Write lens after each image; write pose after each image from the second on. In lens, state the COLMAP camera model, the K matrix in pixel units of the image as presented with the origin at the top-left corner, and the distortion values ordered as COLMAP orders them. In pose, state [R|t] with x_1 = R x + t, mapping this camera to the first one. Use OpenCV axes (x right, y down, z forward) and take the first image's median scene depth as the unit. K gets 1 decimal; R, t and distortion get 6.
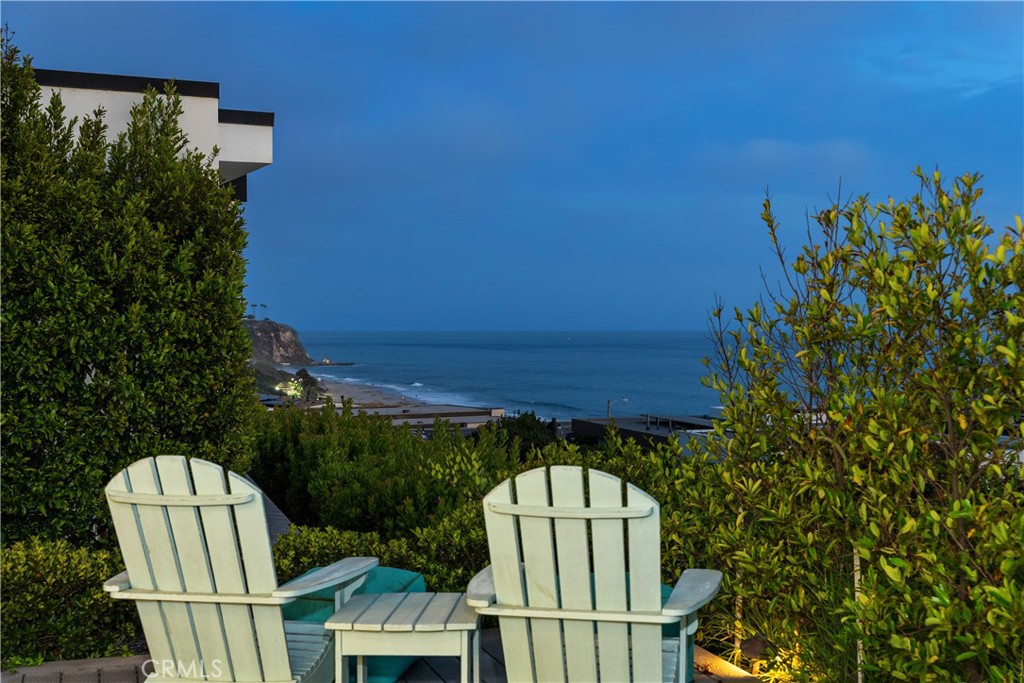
lens RADIAL K [[1357.7, 0, 512.3], [0, 1357.7, 339.8], [0, 0, 1]] dist [0.045030, 0.000000]
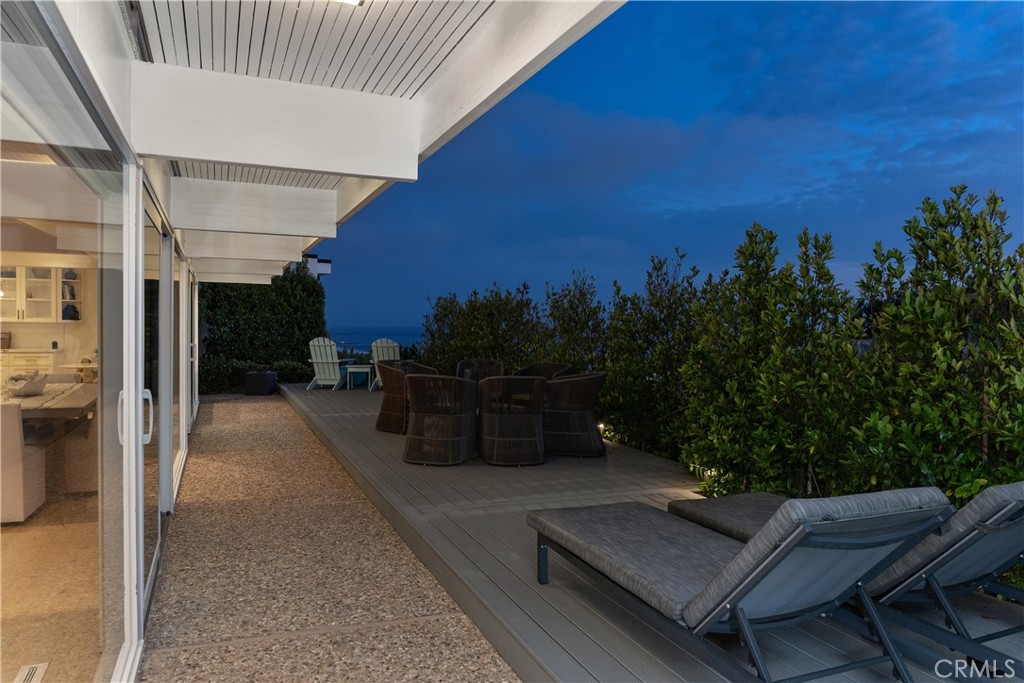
lens RADIAL K [[707.5, 0, 511.2], [0, 707.5, 342.6], [0, 0, 1]] dist [-0.004421, -0.000169]
pose [[0.995043, 0.014335, 0.098411, 0.270382], [-0.015406, 0.999830, 0.010131, 0.060185], [-0.098249, -0.011597, 0.995094, -2.109083]]
